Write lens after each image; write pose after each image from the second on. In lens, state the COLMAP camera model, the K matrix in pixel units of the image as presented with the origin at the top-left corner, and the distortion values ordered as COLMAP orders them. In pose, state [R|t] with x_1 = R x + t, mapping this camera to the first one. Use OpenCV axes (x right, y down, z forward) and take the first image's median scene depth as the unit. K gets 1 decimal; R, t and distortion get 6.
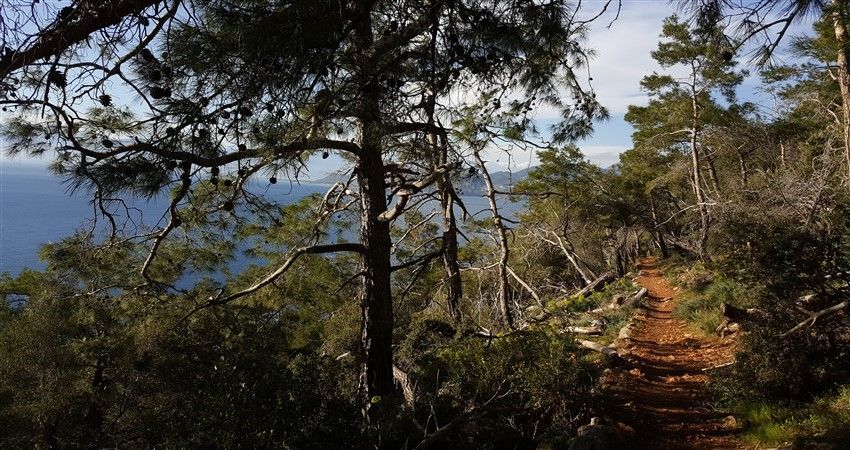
lens RADIAL K [[657.8, 0, 425.0], [0, 657.8, 225.0], [0, 0, 1]] dist [0.111375, -0.216941]
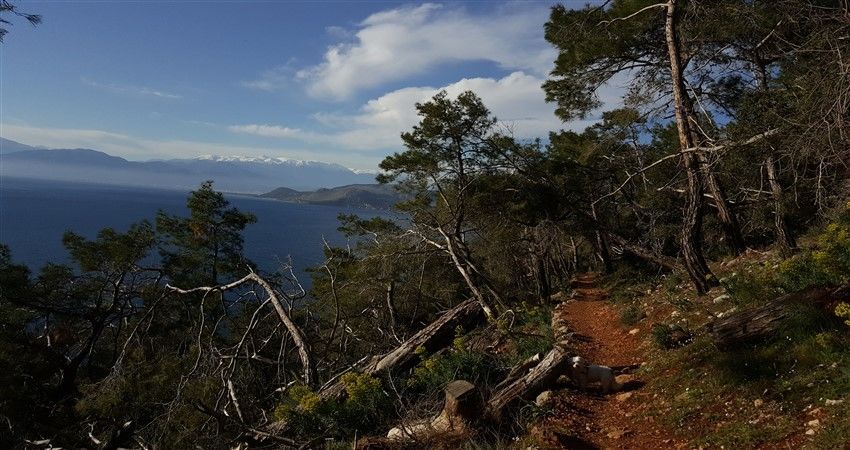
lens RADIAL K [[657.8, 0, 425.0], [0, 657.8, 225.0], [0, 0, 1]] dist [0.111375, -0.216941]
pose [[0.996947, 0.010303, 0.077402, 0.131685], [-0.008348, 0.999639, -0.025544, 0.022816], [-0.077638, 0.024819, 0.996673, 0.371907]]
